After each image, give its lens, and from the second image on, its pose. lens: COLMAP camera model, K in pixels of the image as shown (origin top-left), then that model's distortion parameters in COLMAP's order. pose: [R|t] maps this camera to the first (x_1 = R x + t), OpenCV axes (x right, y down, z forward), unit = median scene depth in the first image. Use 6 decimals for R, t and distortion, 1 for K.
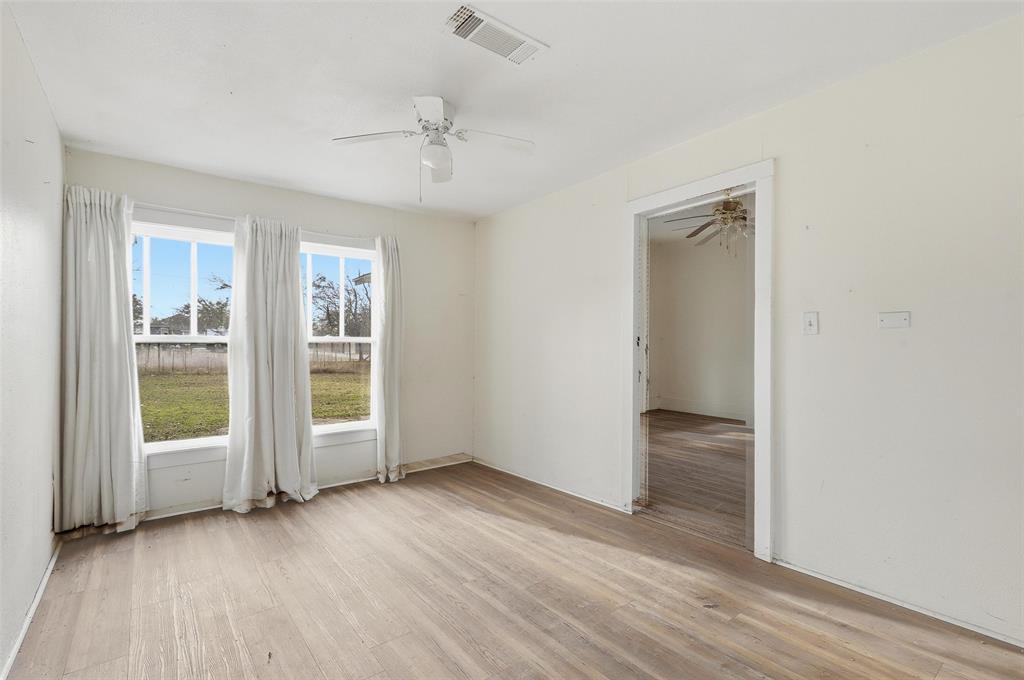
lens RADIAL K [[471.2, 0, 506.3], [0, 471.2, 344.2], [0, 0, 1]] dist [-0.000691, -0.000371]
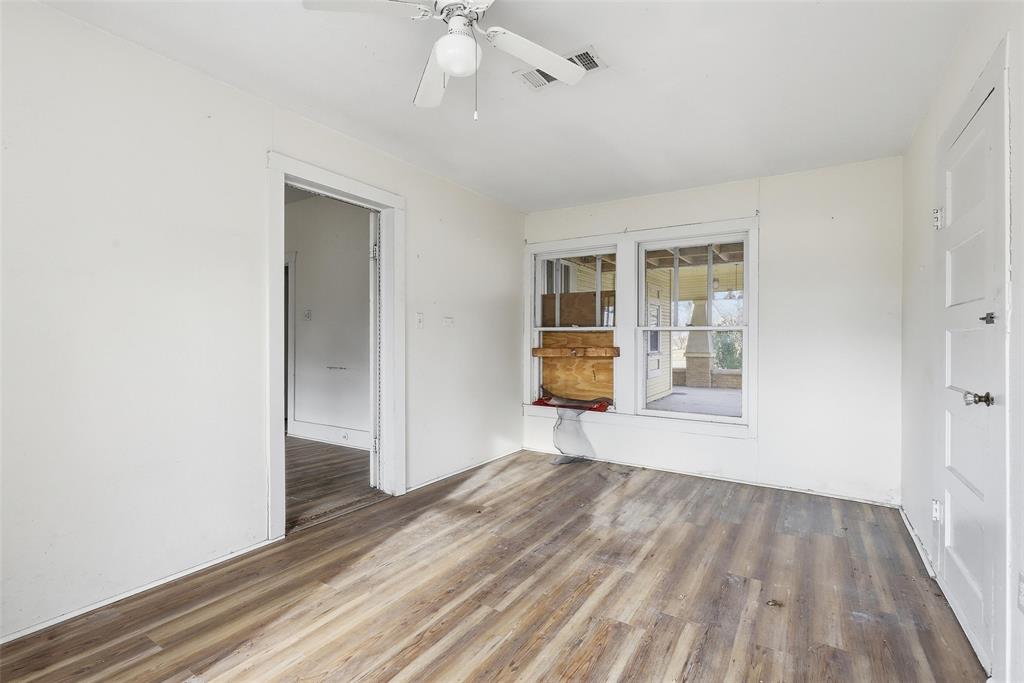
lens RADIAL K [[471.2, 0, 506.3], [0, 471.2, 345.7], [0, 0, 1]] dist [-0.000691, -0.000371]
pose [[-0.334144, -0.010396, 0.942465, -0.926460], [-0.012992, 0.999895, 0.006423, 0.018826], [-0.942432, -0.010098, -0.334244, 1.319257]]
